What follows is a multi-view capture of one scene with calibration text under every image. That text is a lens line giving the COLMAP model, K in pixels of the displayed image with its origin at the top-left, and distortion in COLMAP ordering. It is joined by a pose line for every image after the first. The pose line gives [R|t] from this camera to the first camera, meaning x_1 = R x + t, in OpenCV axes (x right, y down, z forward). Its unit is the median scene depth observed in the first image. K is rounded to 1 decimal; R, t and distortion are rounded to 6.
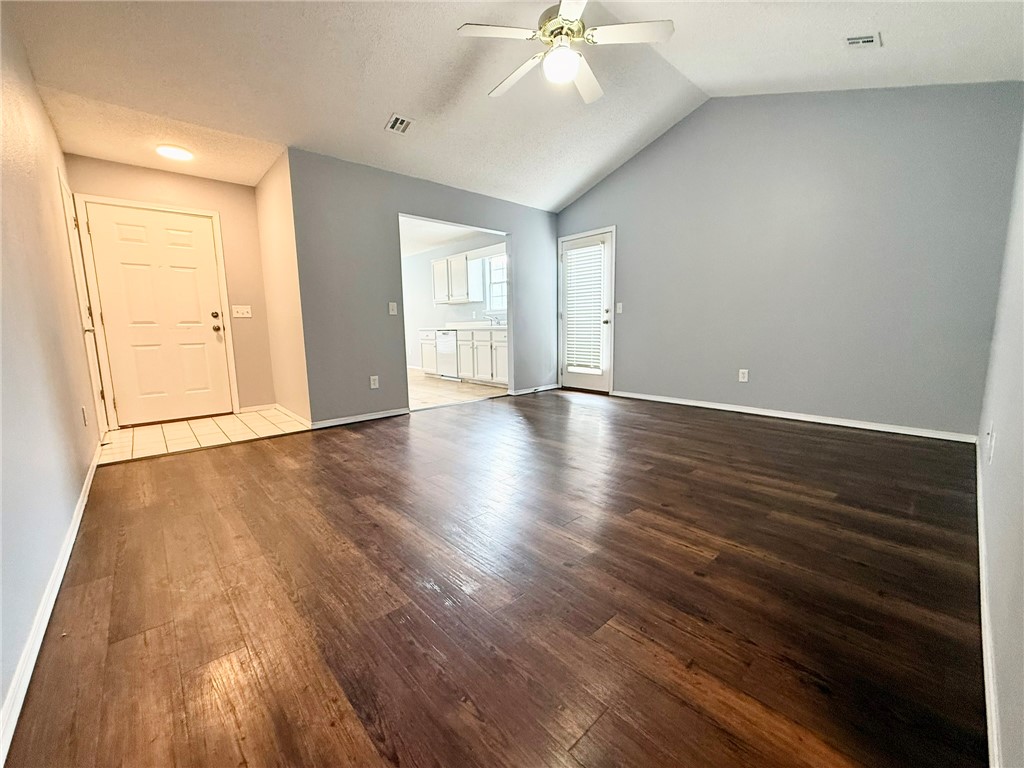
lens RADIAL K [[410.6, 0, 510.7], [0, 410.6, 382.6], [0, 0, 1]] dist [0.000697, 0.000033]
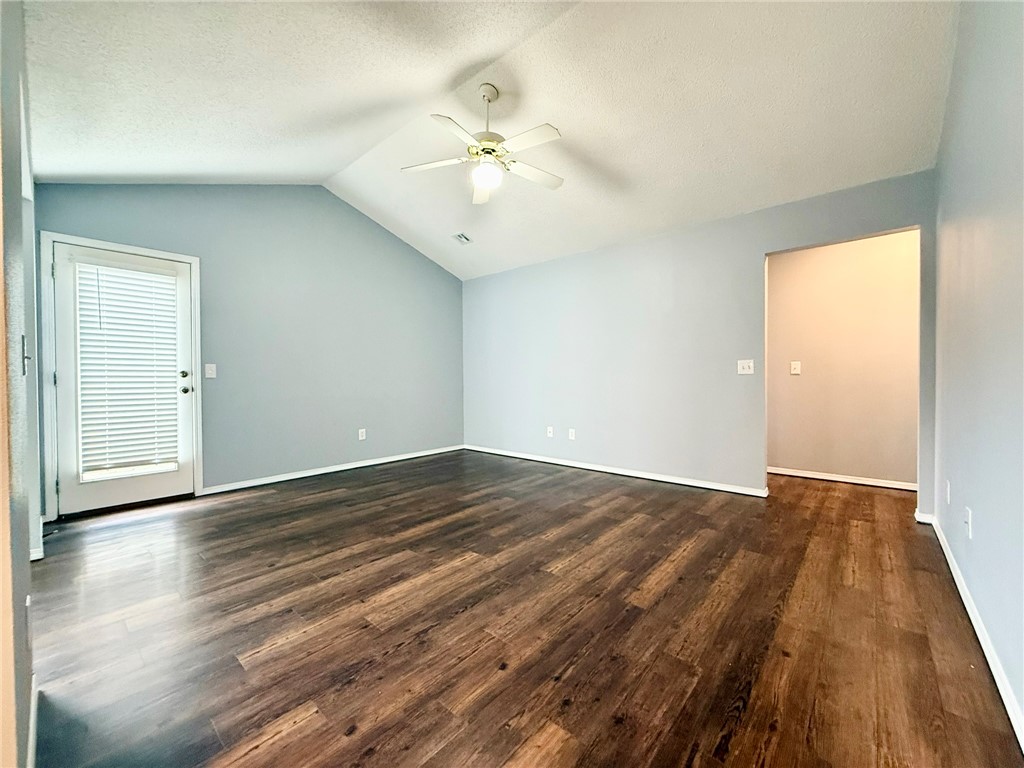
lens RADIAL K [[410.6, 0, 510.7], [0, 410.6, 382.6], [0, 0, 1]] dist [0.000697, 0.000033]
pose [[-0.113204, 0.006770, 0.993549, -0.911480], [0.143777, 0.989563, 0.009639, -0.161748], [-0.983114, 0.143940, -0.112996, 0.997348]]
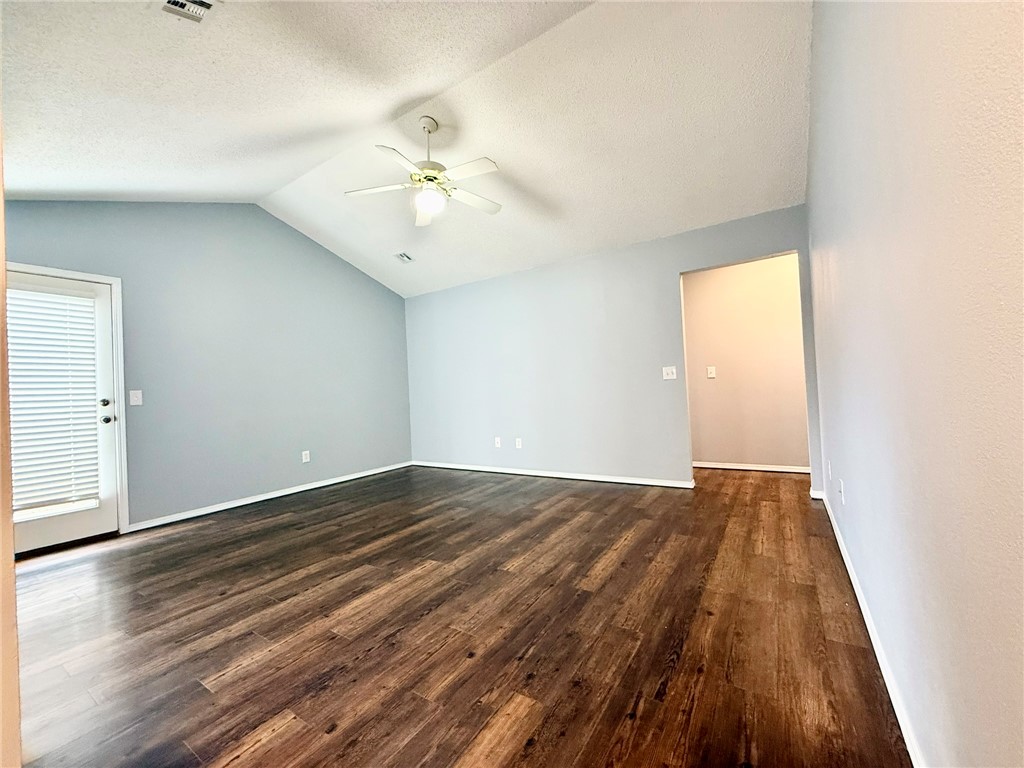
lens RADIAL K [[410.6, 0, 510.7], [0, 410.6, 382.6], [0, 0, 1]] dist [0.000697, 0.000033]
pose [[-0.249667, 0.047722, 0.967155, -0.968863], [0.184874, 0.982762, -0.000767, -0.160456], [-0.950520, 0.178611, -0.254186, 1.023689]]
